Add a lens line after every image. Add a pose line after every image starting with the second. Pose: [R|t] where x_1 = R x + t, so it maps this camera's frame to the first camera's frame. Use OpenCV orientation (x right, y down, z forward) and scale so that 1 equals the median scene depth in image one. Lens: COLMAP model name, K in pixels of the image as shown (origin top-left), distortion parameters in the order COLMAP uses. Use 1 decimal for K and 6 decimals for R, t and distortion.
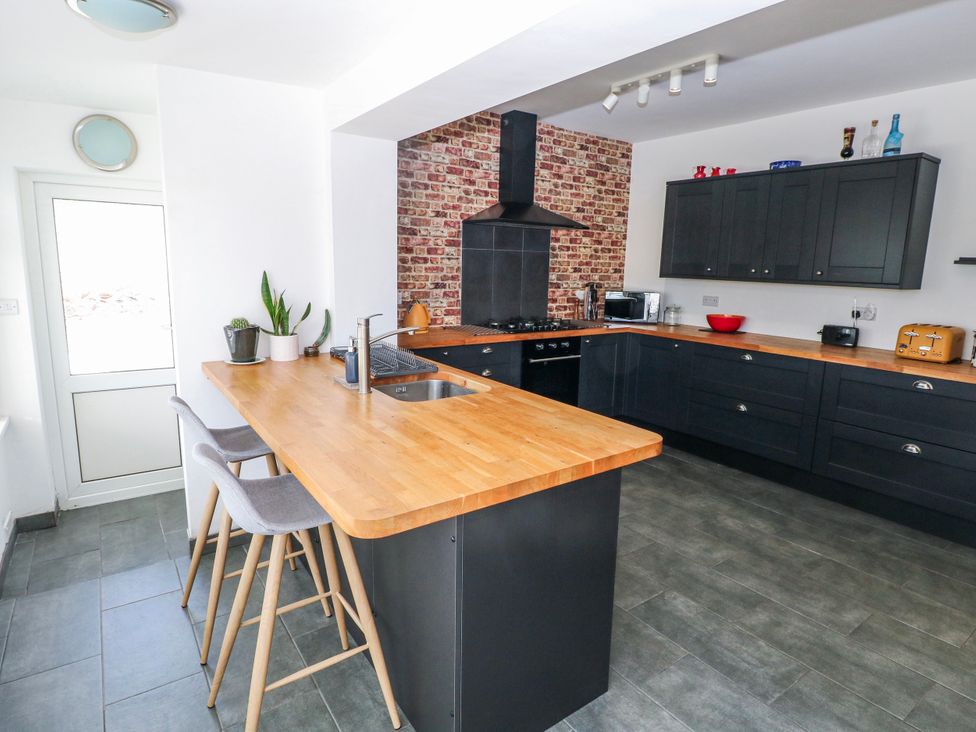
lens RADIAL K [[543.2, 0, 489.9], [0, 543.2, 354.6], [0, 0, 1]] dist [-0.011243, -0.001856]
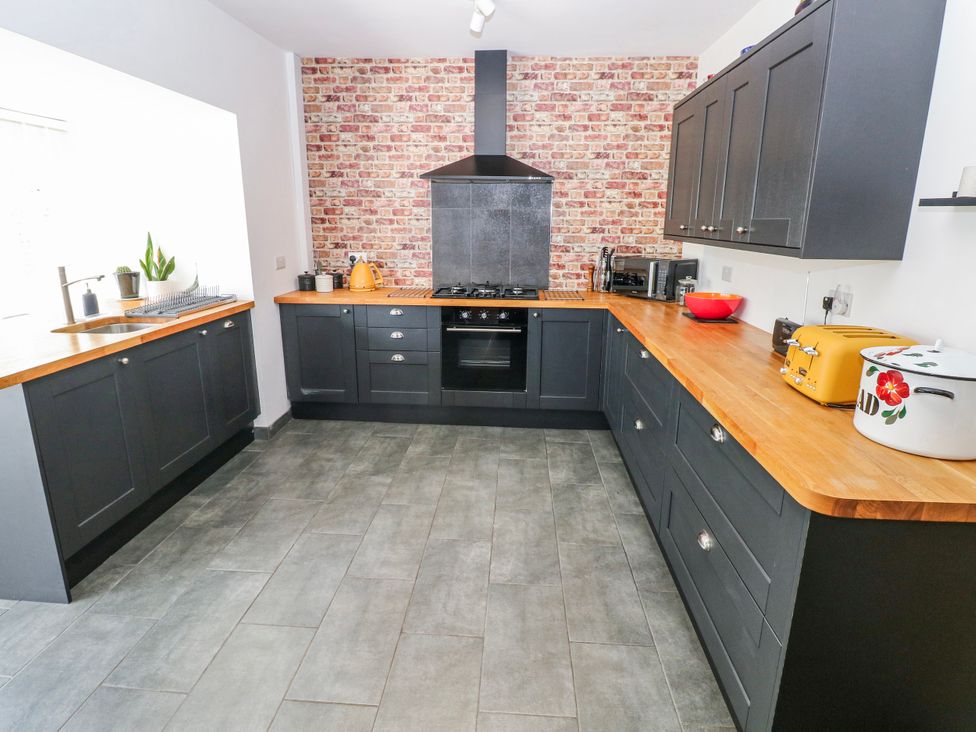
lens RADIAL K [[543.2, 0, 489.9], [0, 543.2, 354.6], [0, 0, 1]] dist [-0.011243, -0.001856]
pose [[0.775763, 0.131173, -0.617240, 0.692752], [-0.094500, 0.991275, 0.091891, -0.035820], [0.623908, -0.012957, 0.781390, 0.308935]]
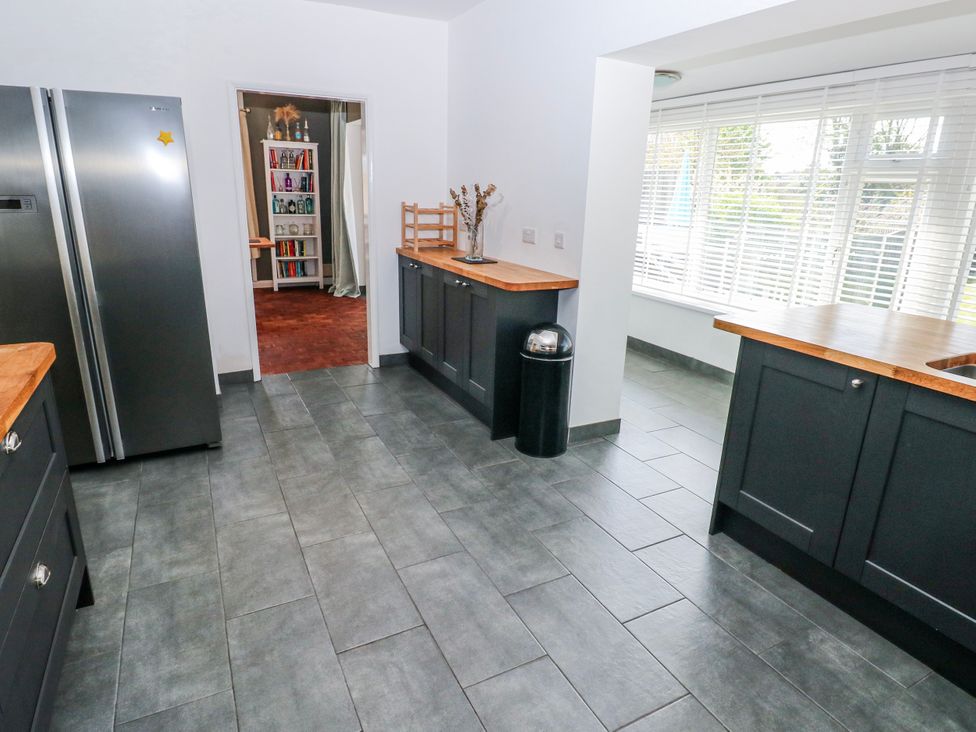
lens RADIAL K [[580.1, 0, 482.1], [0, 580.1, 354.8], [0, 0, 1]] dist [-0.002234, -0.001993]
pose [[-0.987157, -0.090291, 0.131787, 0.274776], [-0.022188, 0.894453, 0.446611, -0.158509], [-0.158202, 0.437951, -0.884970, 0.956798]]
